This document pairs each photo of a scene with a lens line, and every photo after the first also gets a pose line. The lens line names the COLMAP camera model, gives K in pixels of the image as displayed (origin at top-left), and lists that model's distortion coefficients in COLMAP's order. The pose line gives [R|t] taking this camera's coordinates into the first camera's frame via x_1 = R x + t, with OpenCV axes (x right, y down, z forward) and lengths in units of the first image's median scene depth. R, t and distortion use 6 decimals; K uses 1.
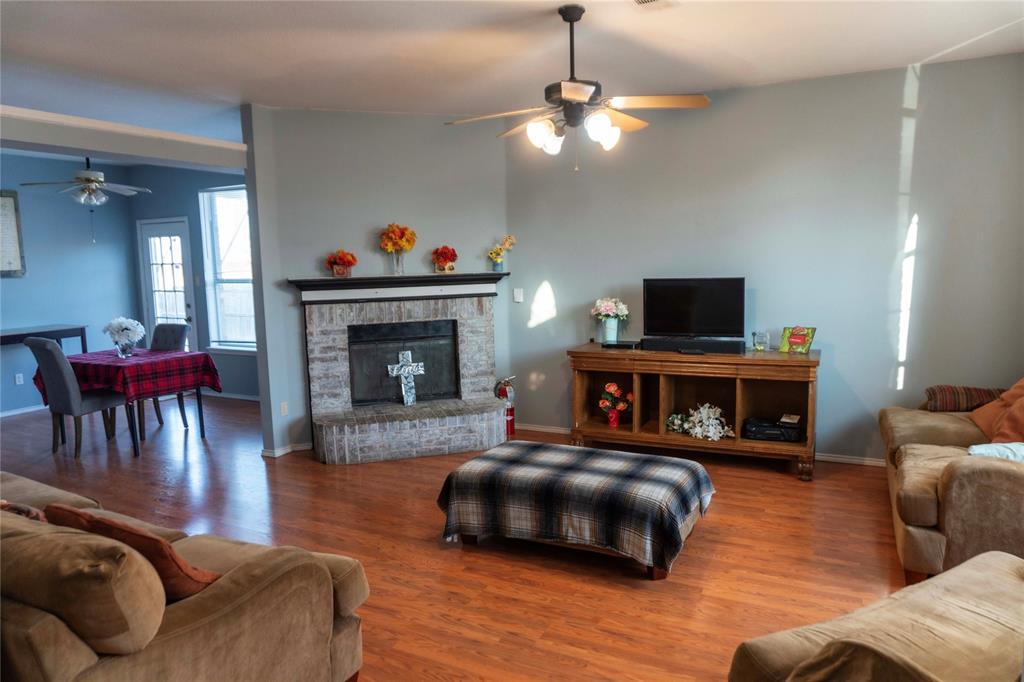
lens RADIAL K [[679.7, 0, 512.0], [0, 679.7, 341.0], [0, 0, 1]] dist [-0.019592, -0.000521]
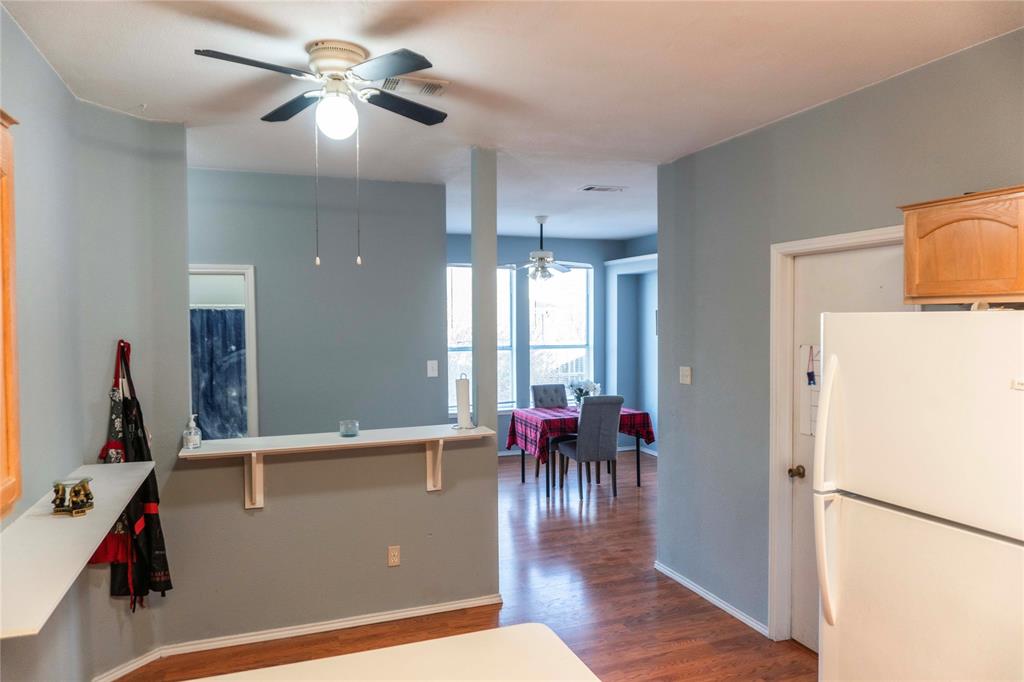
lens RADIAL K [[679.7, 0, 512.0], [0, 679.7, 341.0], [0, 0, 1]] dist [-0.019592, -0.000521]
pose [[0.674974, -0.008278, 0.737795, -1.550946], [0.085126, 0.994134, -0.066723, -0.030714], [-0.732915, 0.107842, 0.671719, 0.292330]]
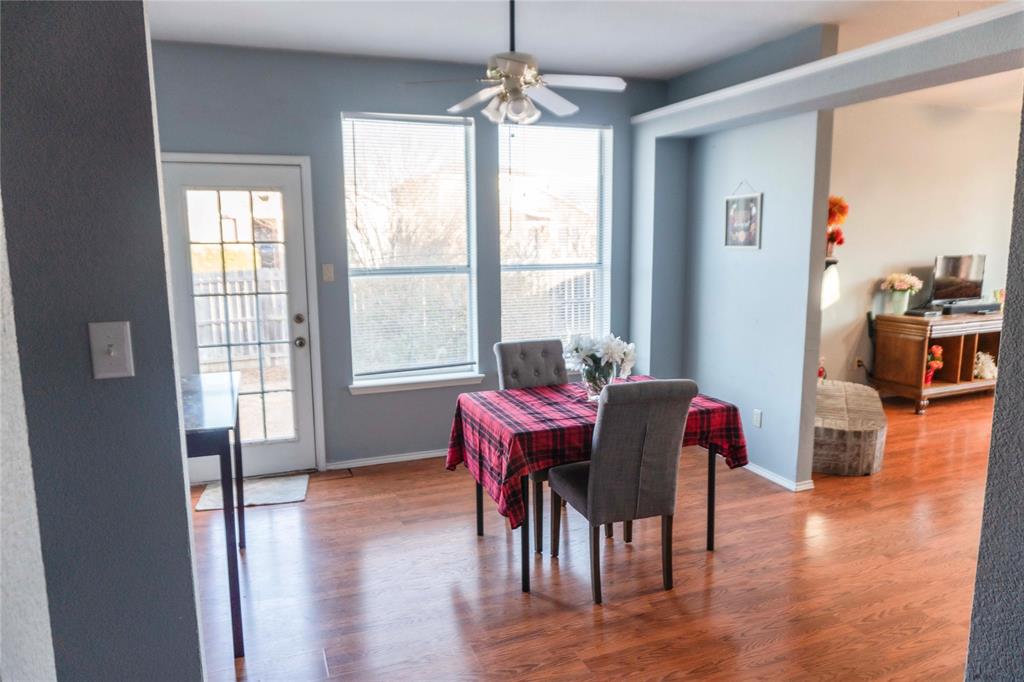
lens RADIAL K [[679.7, 0, 512.0], [0, 679.7, 341.0], [0, 0, 1]] dist [-0.019592, -0.000521]
pose [[0.668272, -0.099329, 0.737256, -1.062406], [0.088955, 0.994605, 0.053370, -0.065824], [-0.738580, 0.029917, 0.673502, 0.677275]]
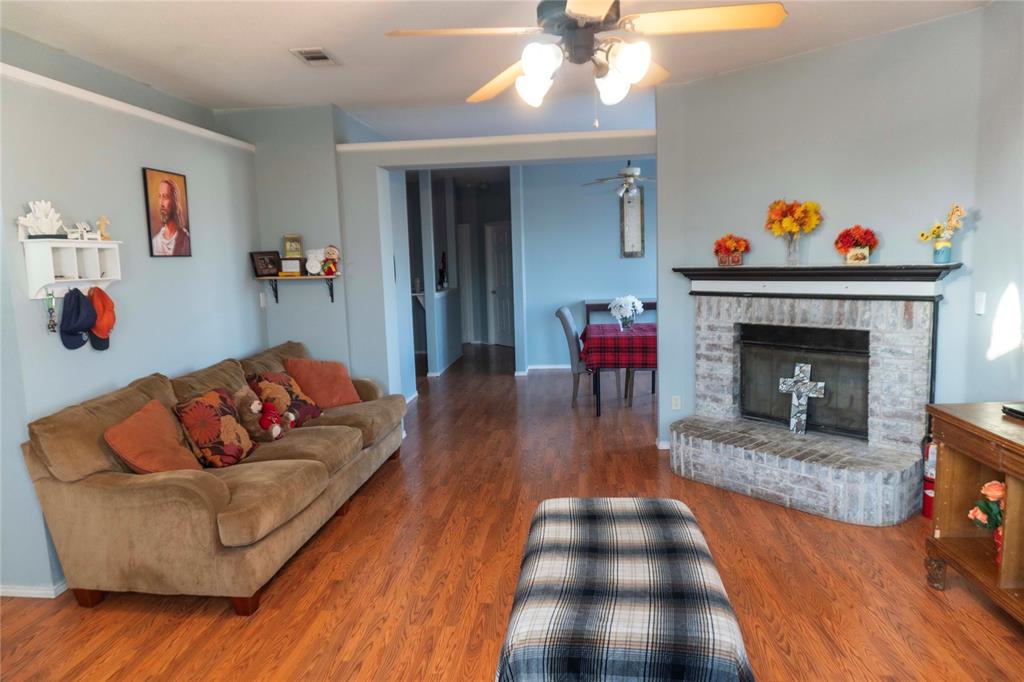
lens RADIAL K [[679.7, 0, 512.0], [0, 679.7, 341.0], [0, 0, 1]] dist [-0.019592, -0.000521]
pose [[0.369118, 0.126898, -0.920679, 0.422172], [-0.089546, 0.990882, 0.100673, -0.058020], [0.925059, 0.045283, 0.377115, 0.398821]]
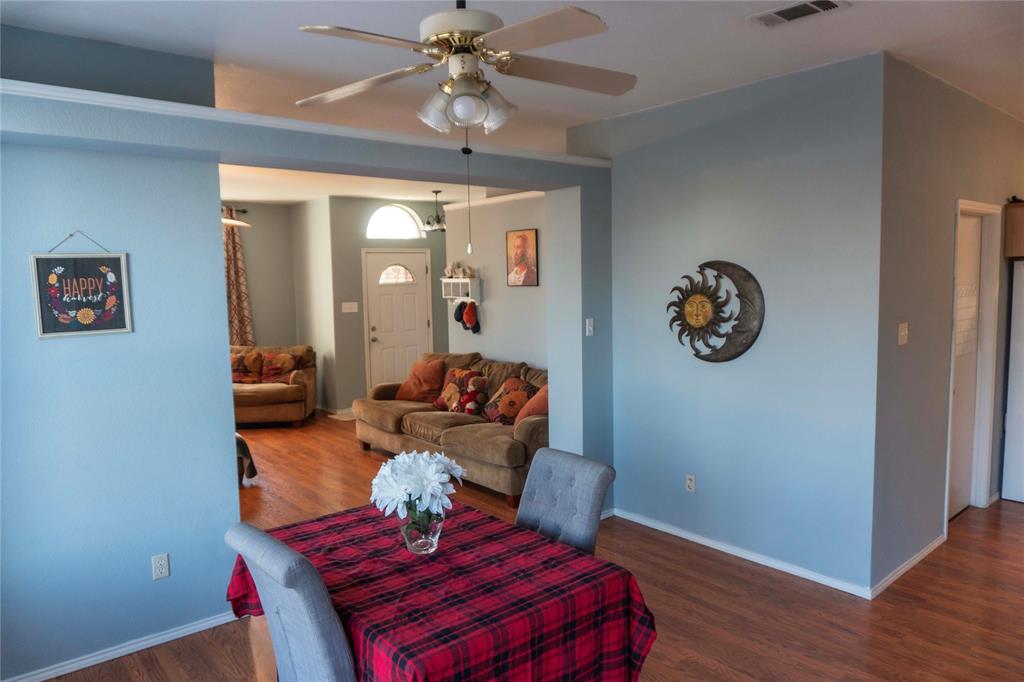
lens RADIAL K [[679.7, 0, 512.0], [0, 679.7, 341.0], [0, 0, 1]] dist [-0.019592, -0.000521]
pose [[-0.922157, 0.004999, 0.386783, -0.791017], [0.088460, 0.976144, 0.198288, -0.173593], [-0.376565, 0.217068, -0.900600, 1.338280]]
